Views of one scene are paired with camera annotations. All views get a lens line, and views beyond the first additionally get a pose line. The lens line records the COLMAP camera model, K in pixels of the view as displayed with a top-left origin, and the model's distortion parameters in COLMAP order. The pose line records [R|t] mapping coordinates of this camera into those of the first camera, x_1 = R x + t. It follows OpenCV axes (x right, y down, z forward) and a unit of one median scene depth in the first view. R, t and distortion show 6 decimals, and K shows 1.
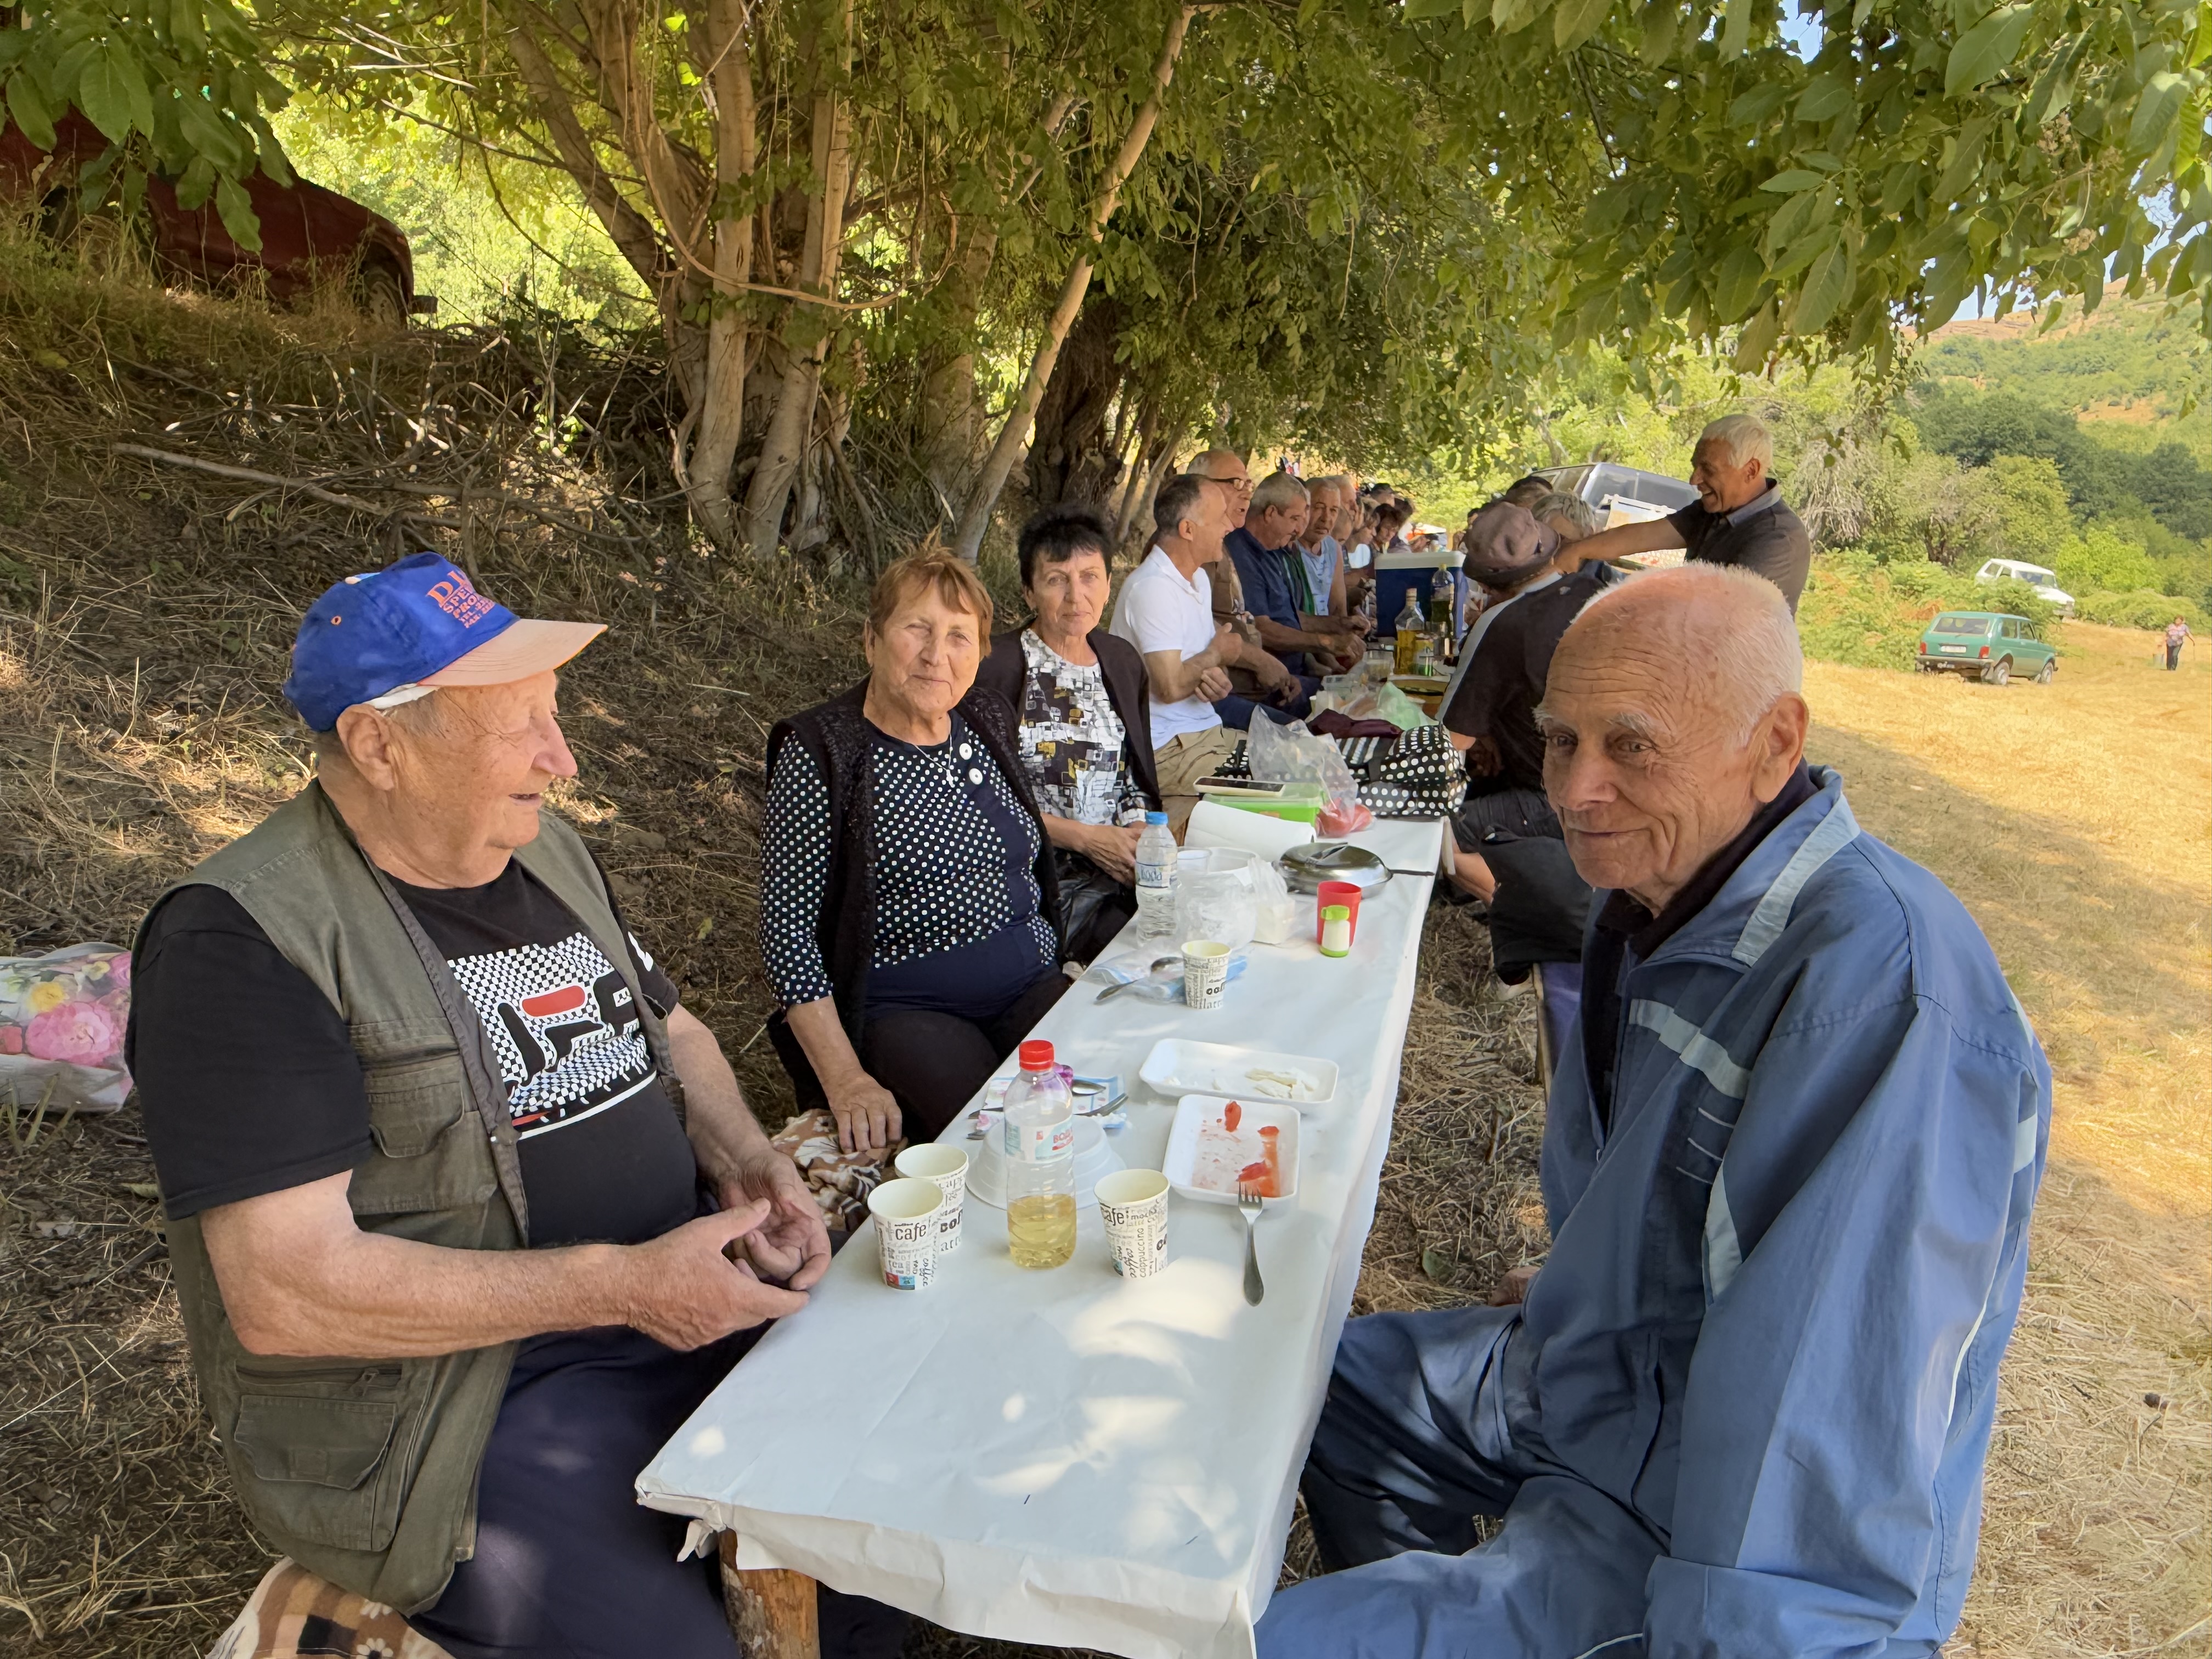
lens RADIAL K [[1449.0, 0, 1079.0], [0, 1449.0, 837.8], [0, 0, 1]] dist [-0.010699, 0.004525]
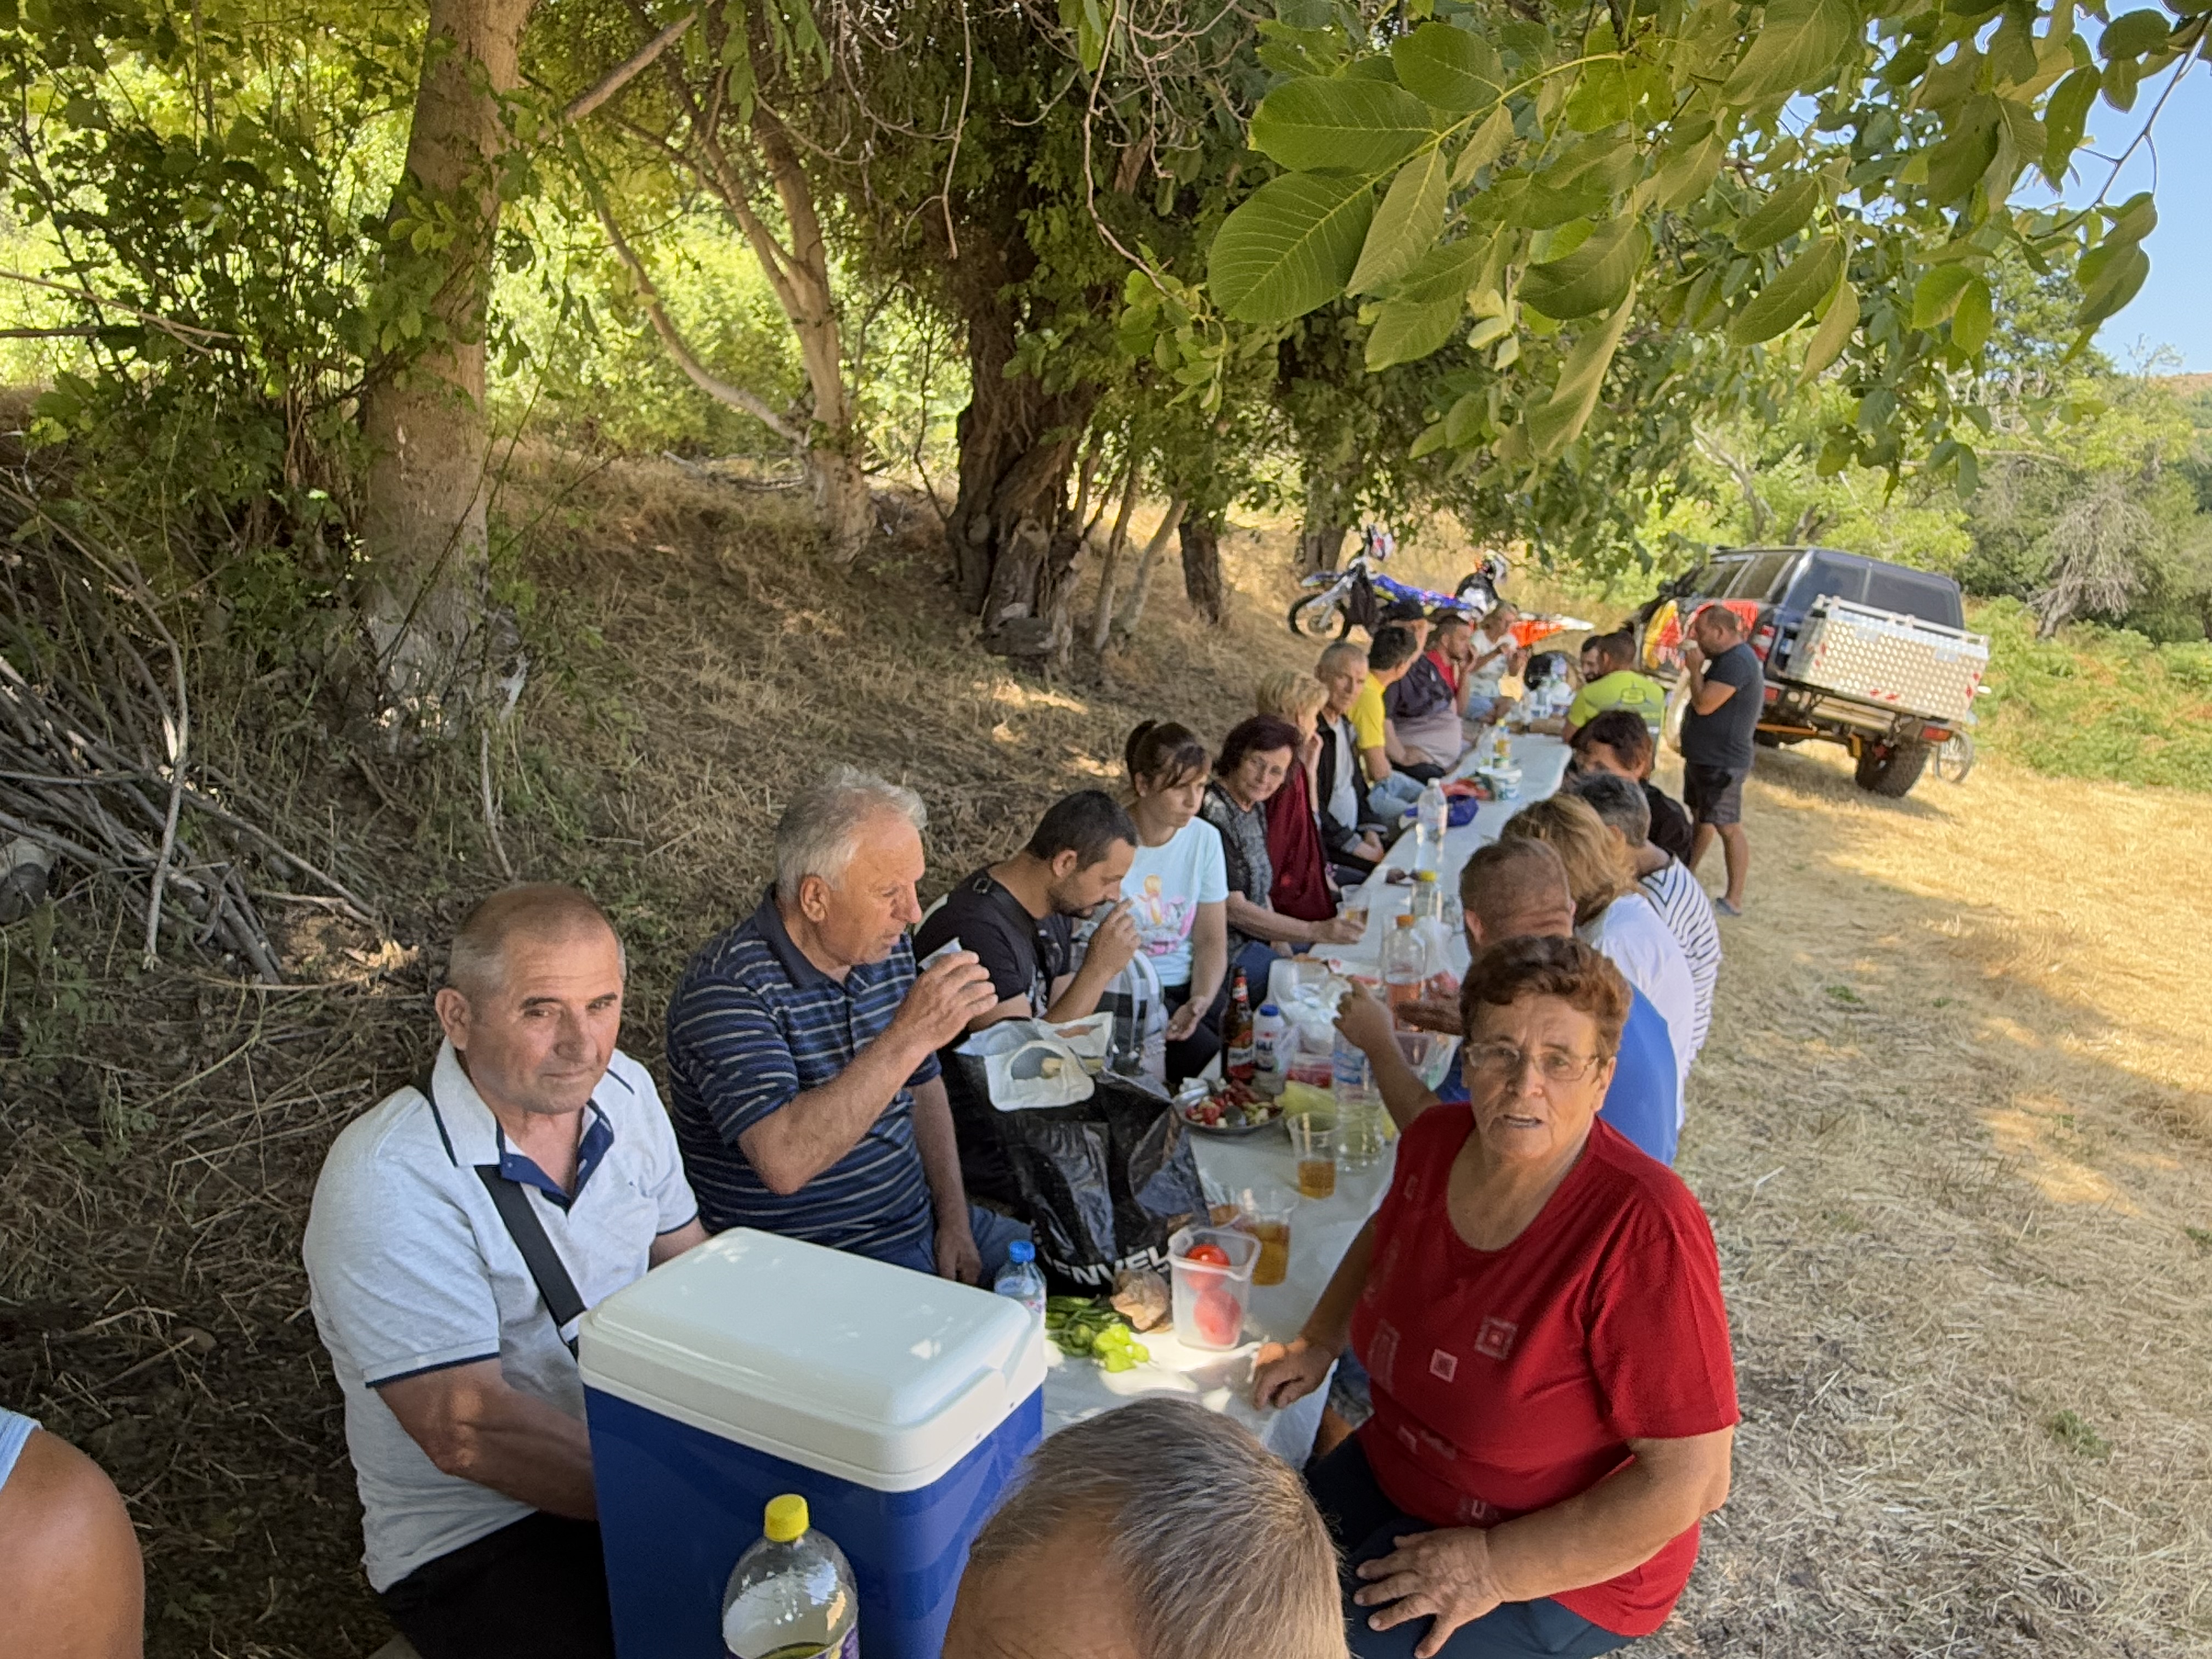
lens RADIAL K [[1403.7, 0, 1117.7], [0, 1403.7, 836.6], [0, 0, 1]] dist [0.004909, 0.000437]
pose [[0.993243, 0.045907, -0.106589, 0.057375], [-0.047859, 0.998729, -0.015828, -0.050535], [0.105726, 0.020822, 0.994177, 0.158846]]
